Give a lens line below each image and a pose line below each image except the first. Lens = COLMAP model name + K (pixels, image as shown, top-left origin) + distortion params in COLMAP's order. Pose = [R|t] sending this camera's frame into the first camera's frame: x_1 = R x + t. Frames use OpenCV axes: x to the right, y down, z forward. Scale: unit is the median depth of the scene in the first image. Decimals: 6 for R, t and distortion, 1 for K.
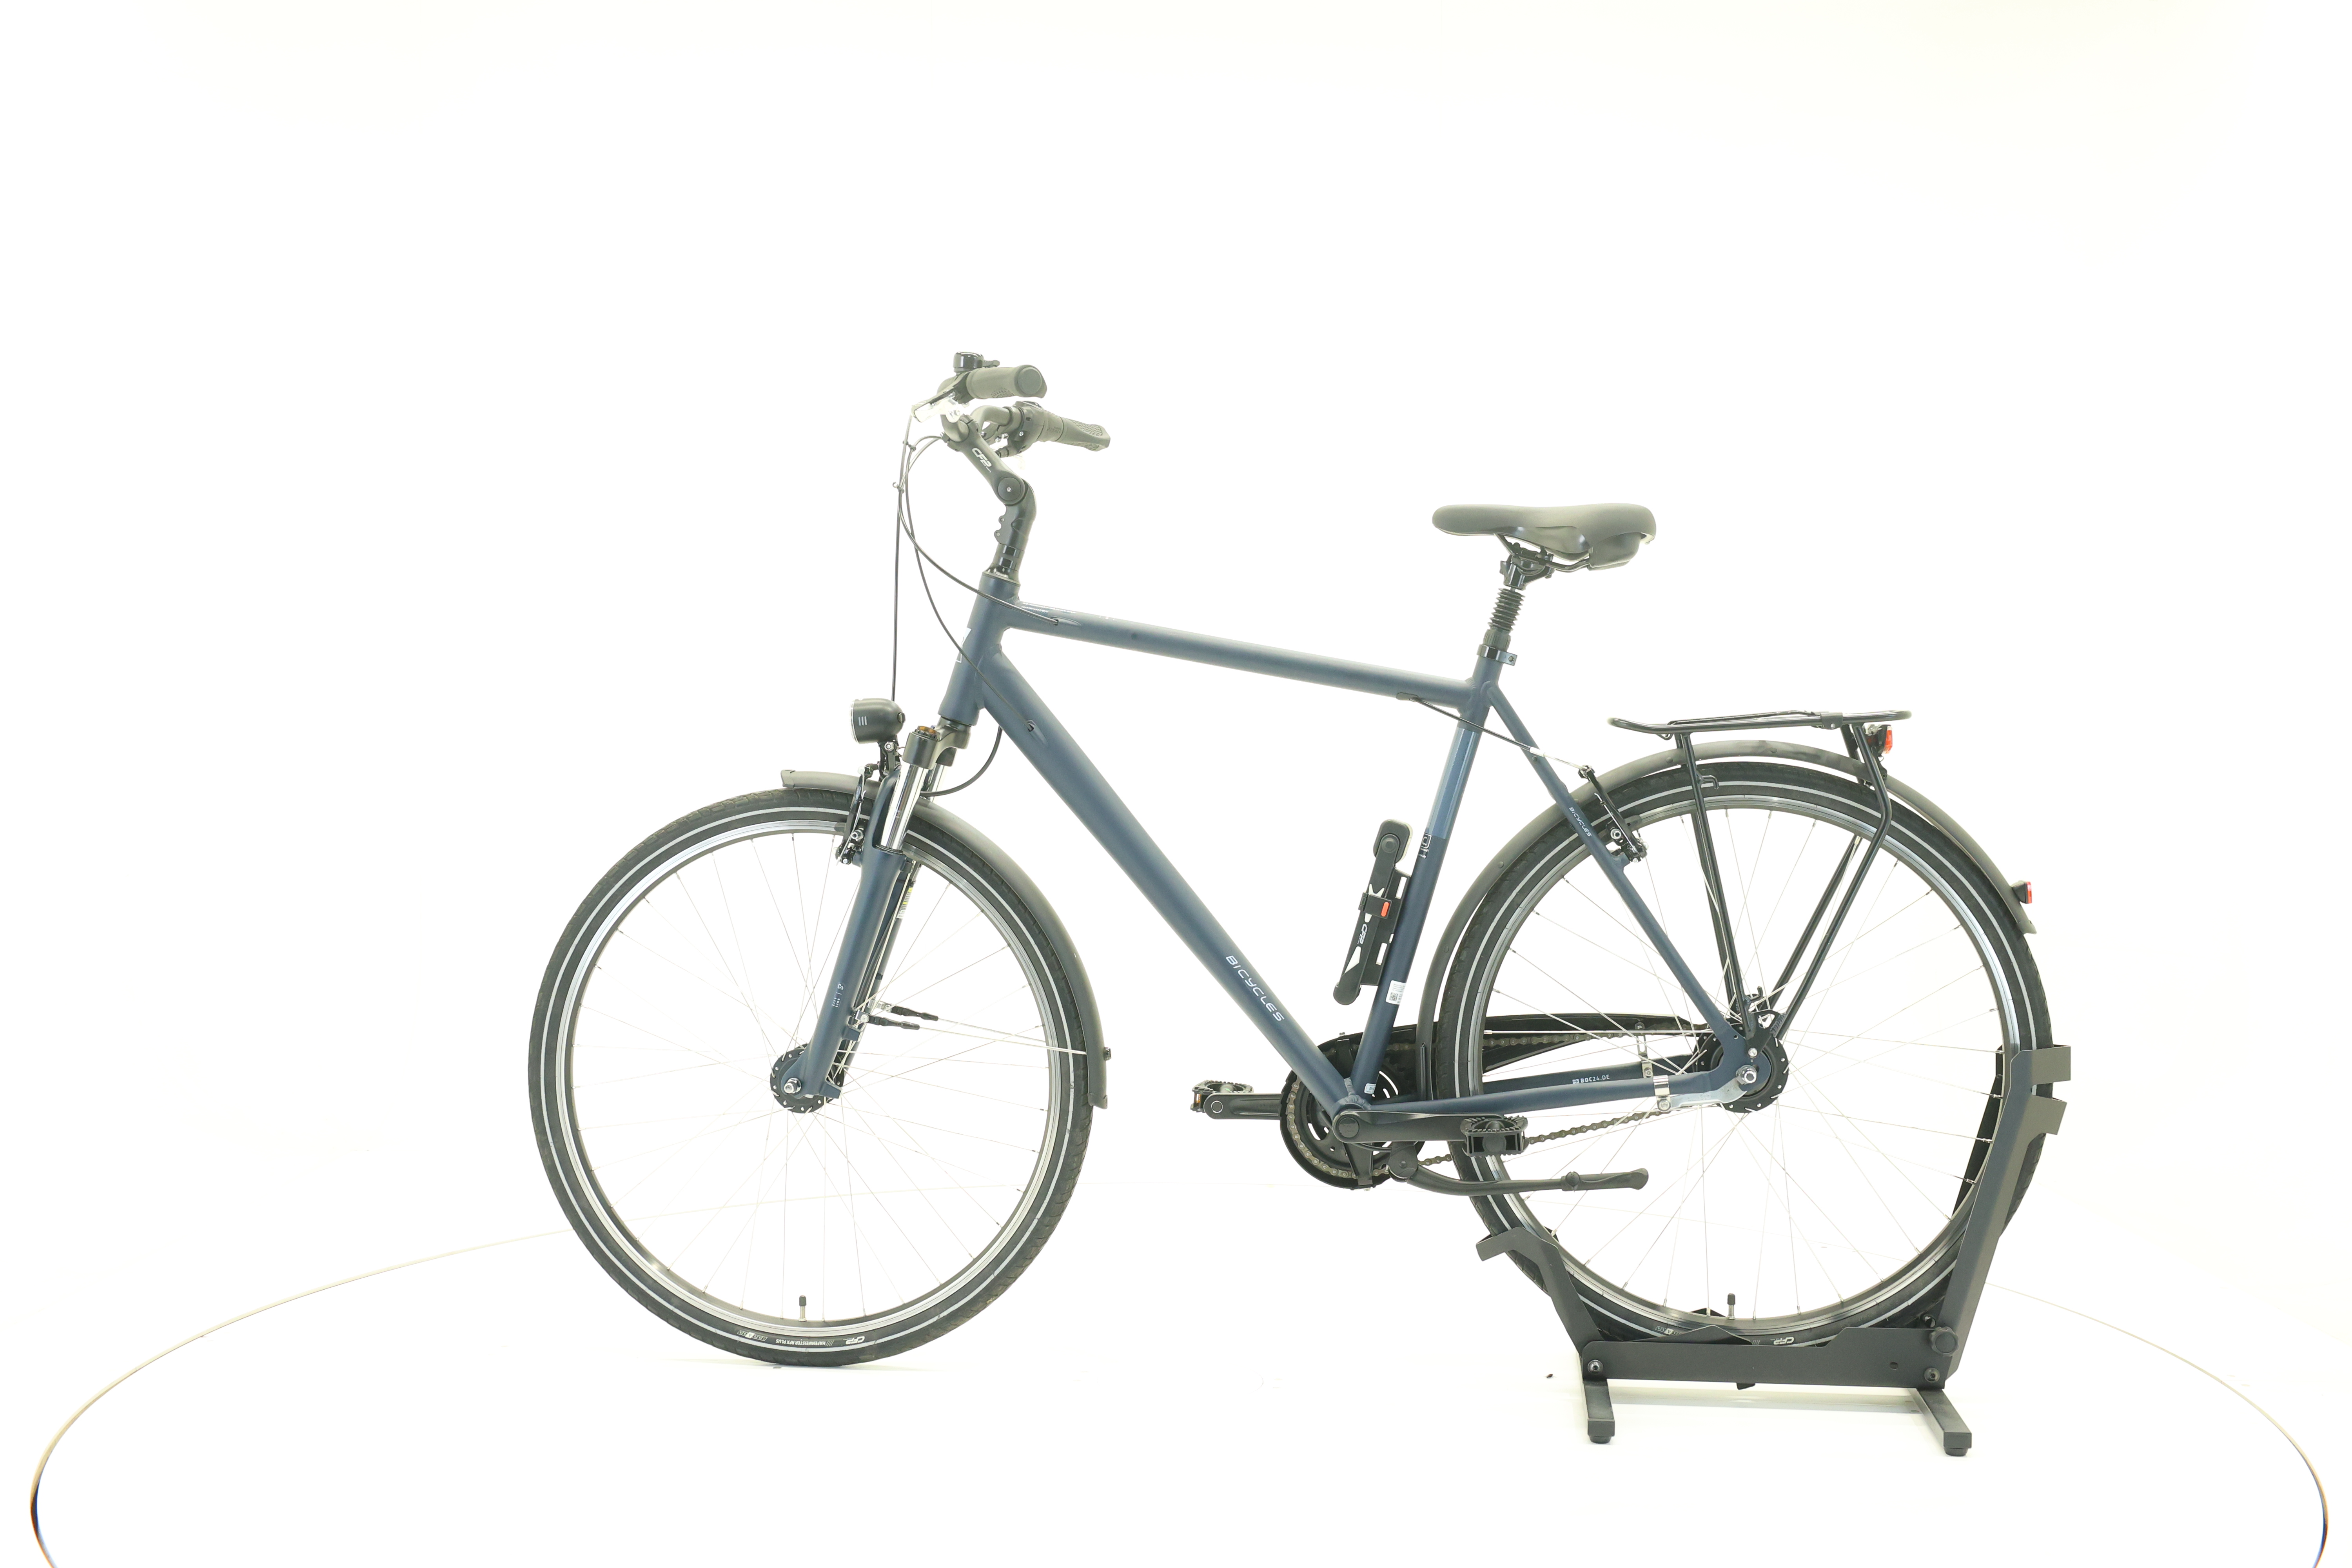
lens RADIAL K [[2457.4, 0, 1176.8], [0, 2457.4, 772.6], [0, 0, 1]] dist [0.018350, 0.000000]
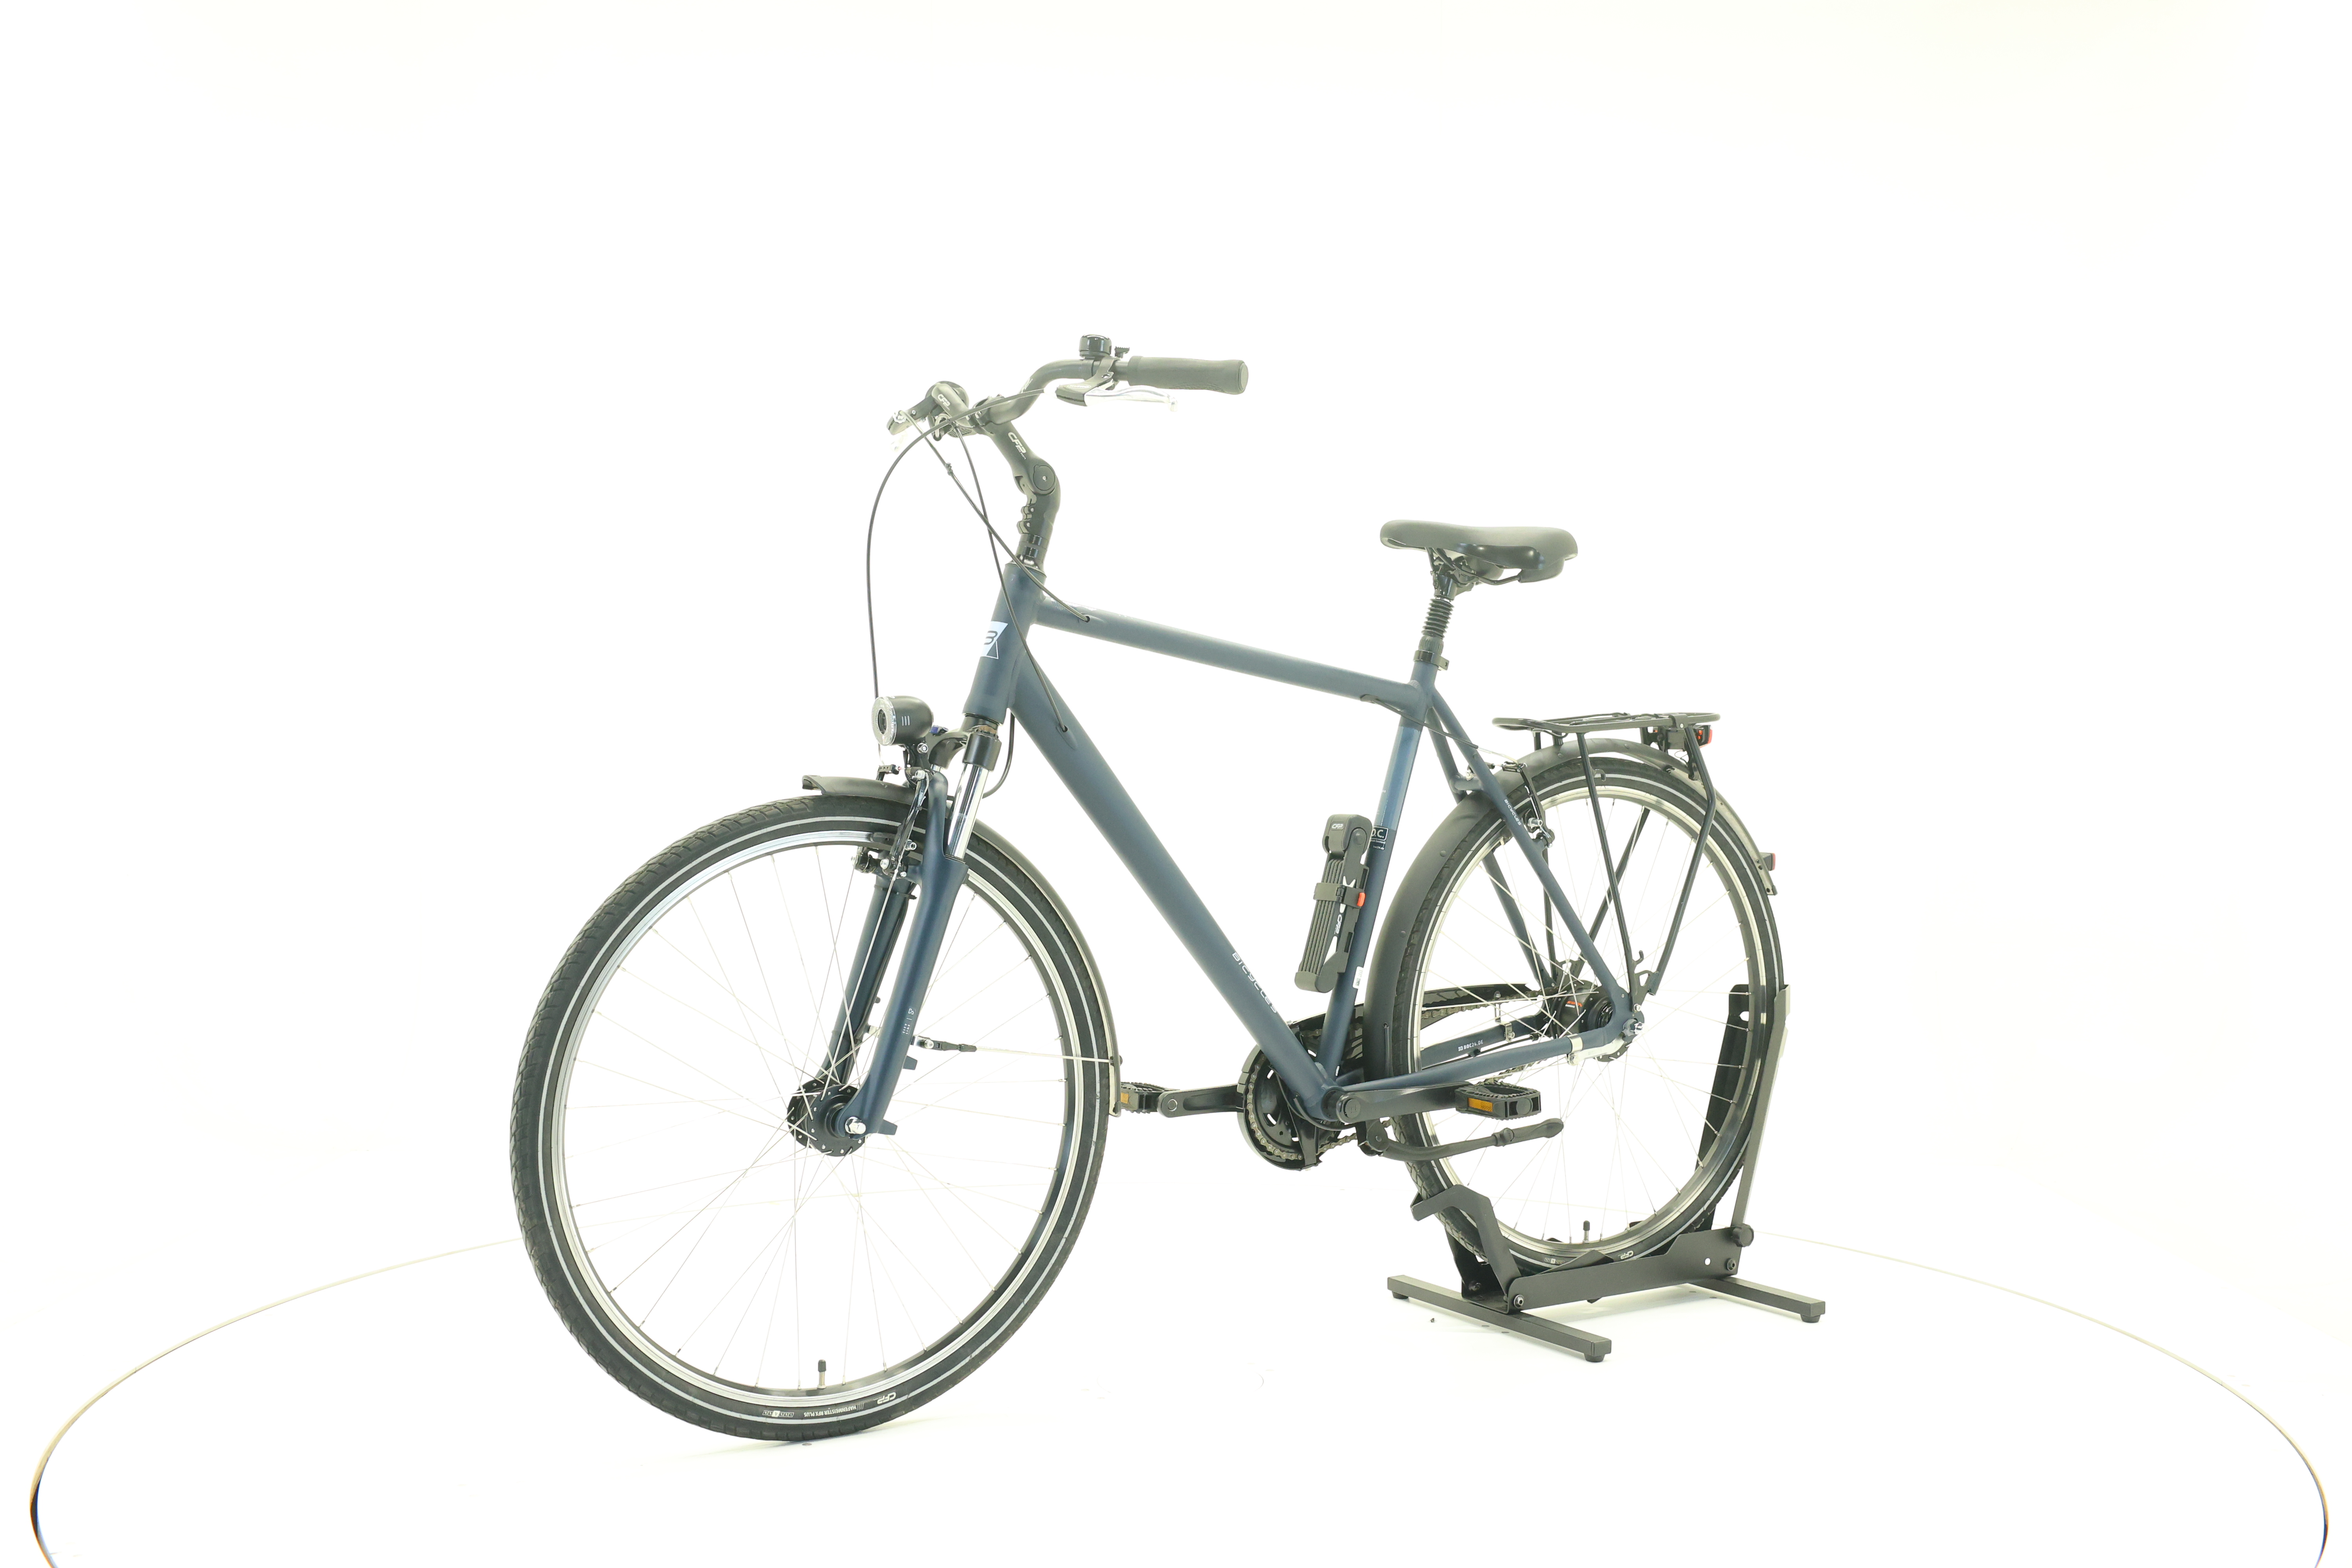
lens RADIAL K [[2457.4, 0, 1169.0], [0, 2457.4, 784.9], [0, 0, 1]] dist [0.018350, 0.000000]
pose [[0.778396, -0.013725, 0.627624, -0.633242], [0.017744, 0.999843, -0.000142, 0.005675], [-0.627523, 0.011247, 0.778517, 0.227602]]
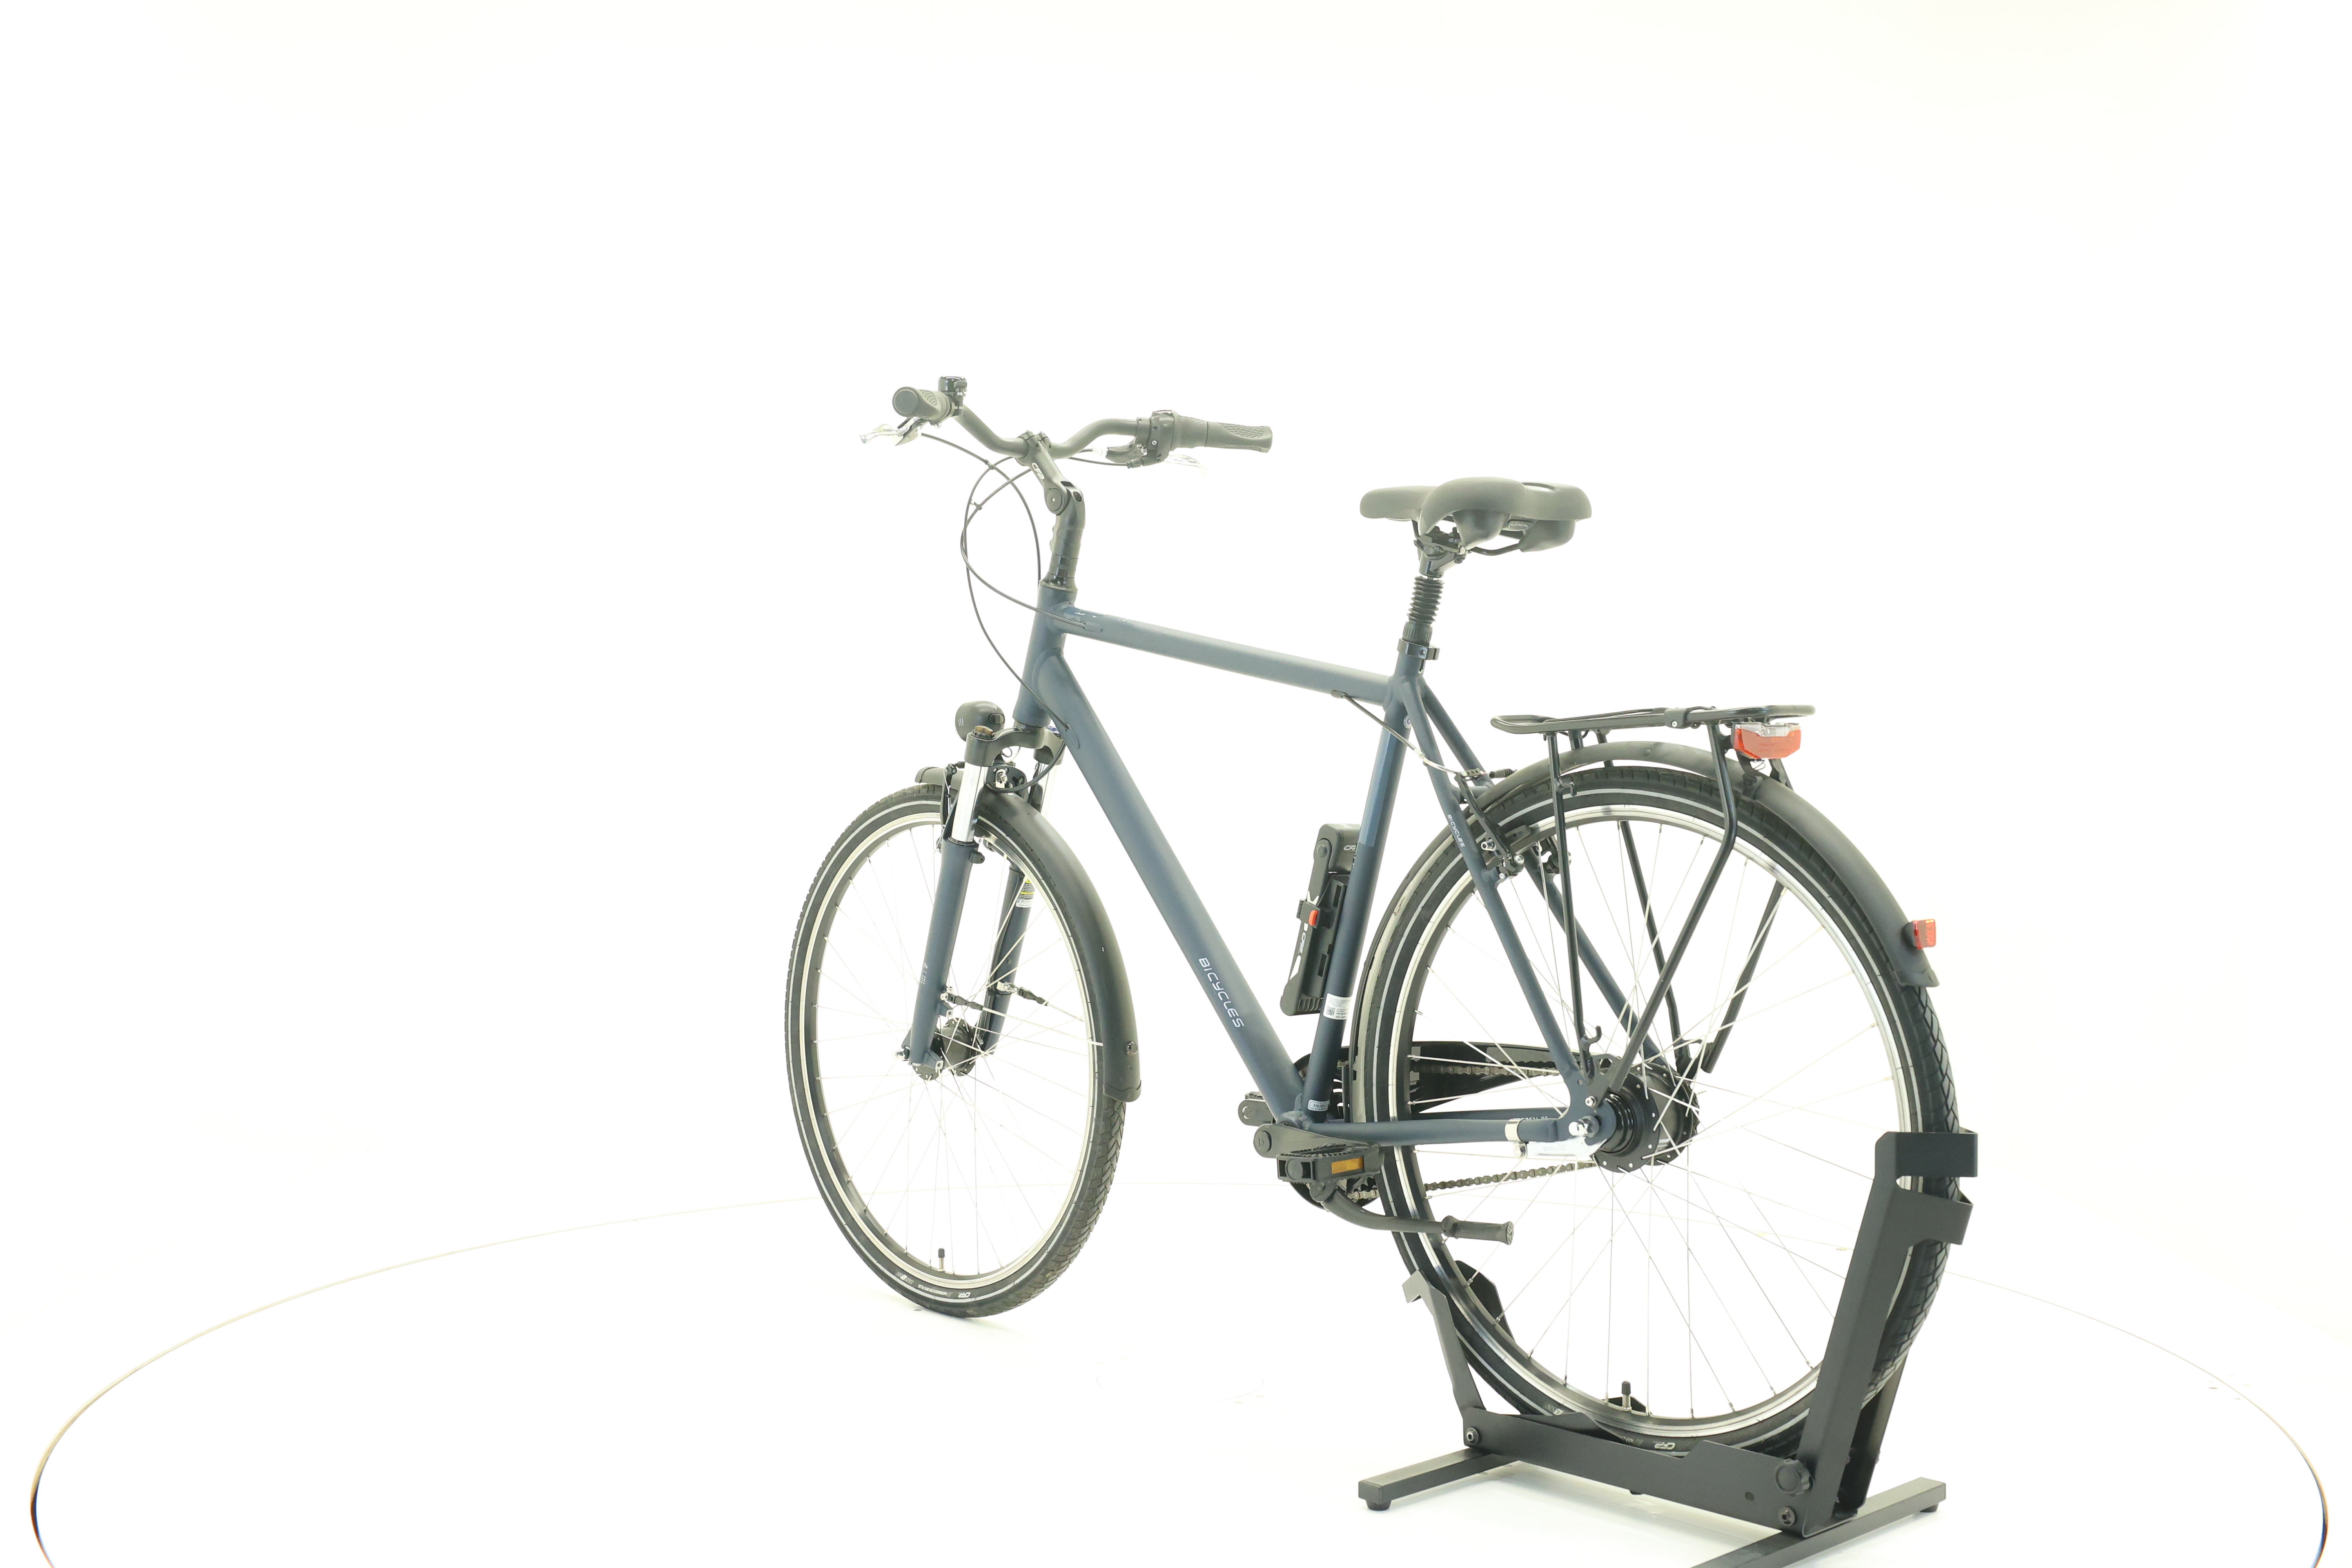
lens RADIAL K [[2457.4, 0, 1171.8], [0, 2457.4, 779.9], [0, 0, 1]] dist [0.018350, 0.000000]
pose [[0.765890, 0.009449, -0.642902, 0.647174], [-0.009898, 0.999947, 0.002905, -0.000176], [0.642895, 0.004139, 0.765943, 0.233339]]
